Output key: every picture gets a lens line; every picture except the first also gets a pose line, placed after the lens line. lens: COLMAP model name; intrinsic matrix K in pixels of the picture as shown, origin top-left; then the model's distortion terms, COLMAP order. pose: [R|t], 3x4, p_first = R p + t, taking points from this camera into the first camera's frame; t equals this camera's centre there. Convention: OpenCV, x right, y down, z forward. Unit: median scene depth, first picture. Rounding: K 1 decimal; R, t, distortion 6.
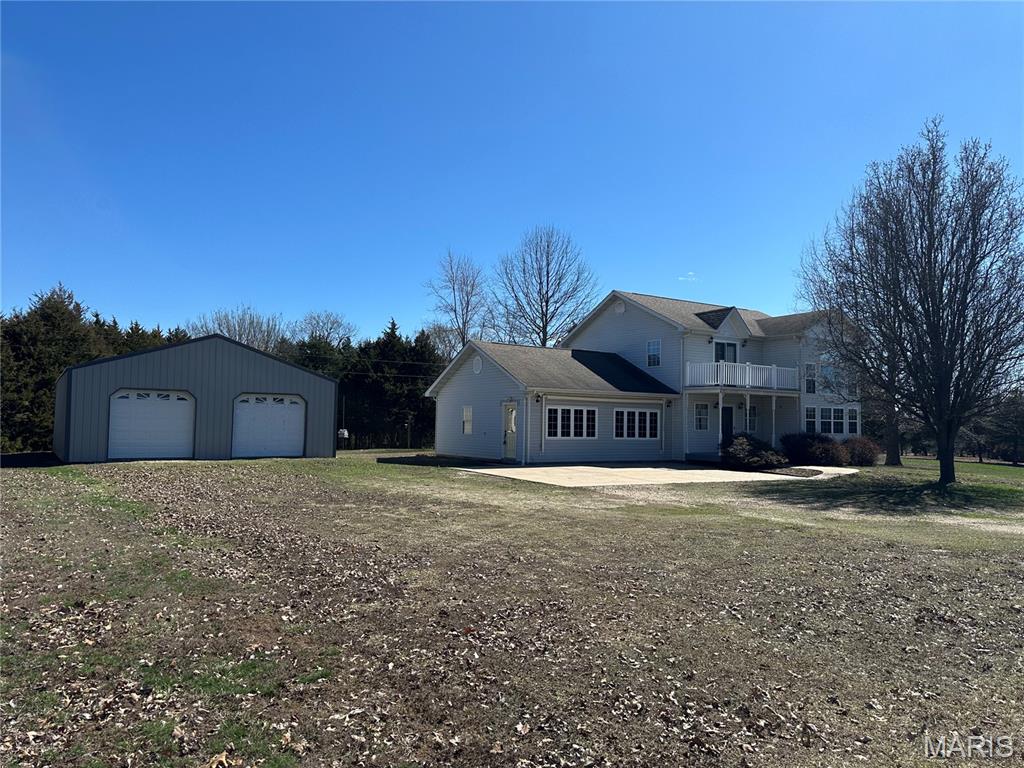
lens RADIAL K [[715.7, 0, 515.0], [0, 715.7, 385.1], [0, 0, 1]] dist [0.117179, -0.142267]
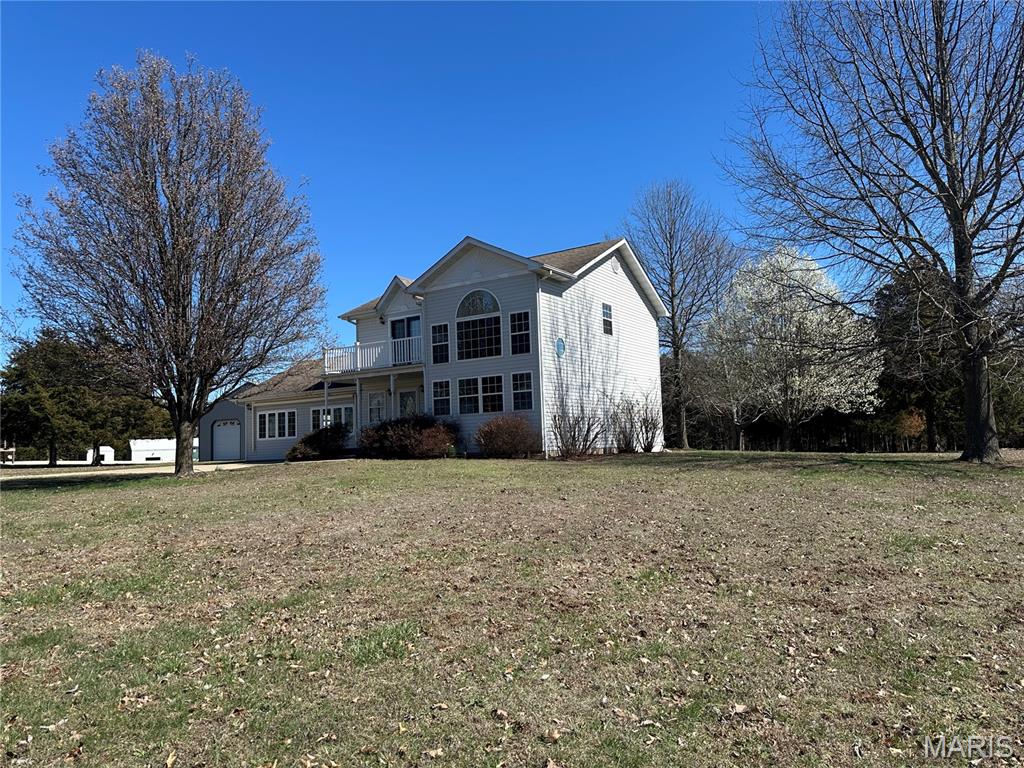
lens RADIAL K [[715.7, 0, 515.0], [0, 715.7, 385.1], [0, 0, 1]] dist [0.117179, -0.142267]
pose [[0.411420, -0.107525, -0.905081, 1.168535], [0.095225, 0.992653, -0.074643, 0.102163], [0.906458, -0.055477, 0.418636, 0.794972]]
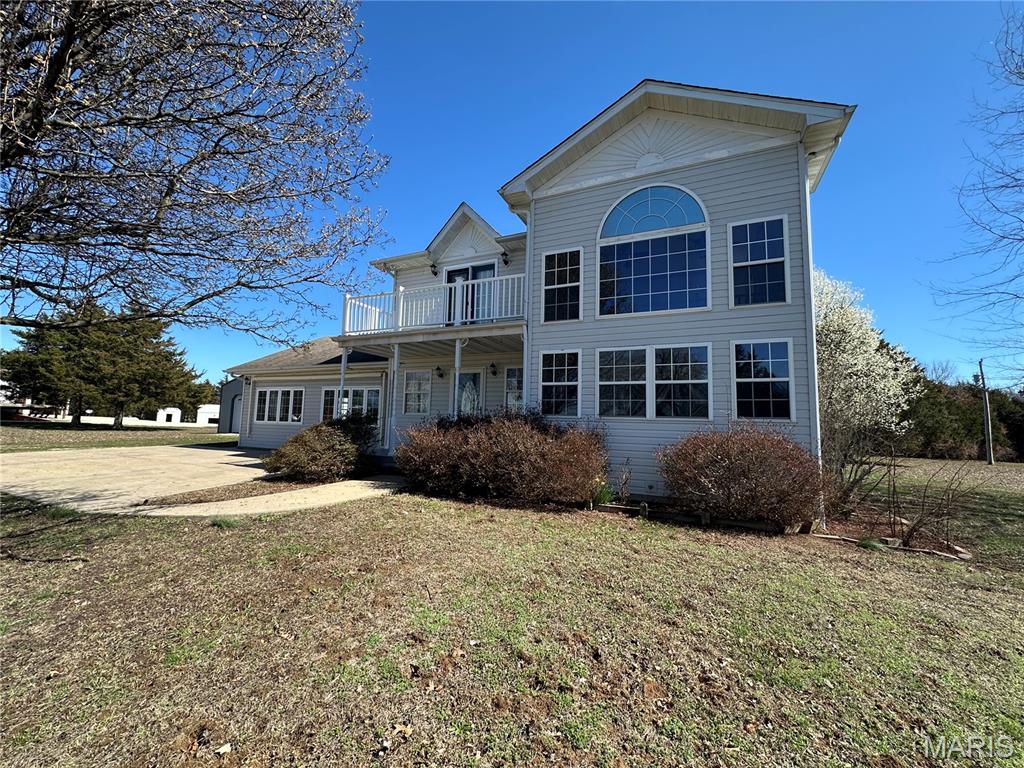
lens RADIAL K [[407.6, 0, 512.0], [0, 407.6, 384.0], [0, 0, 1]] dist [-0.003802, 0.000589]
pose [[0.529146, -0.082697, -0.844491, 0.616094], [0.030497, 0.996450, -0.078469, 0.068577], [0.847982, 0.015768, 0.529790, 0.896472]]
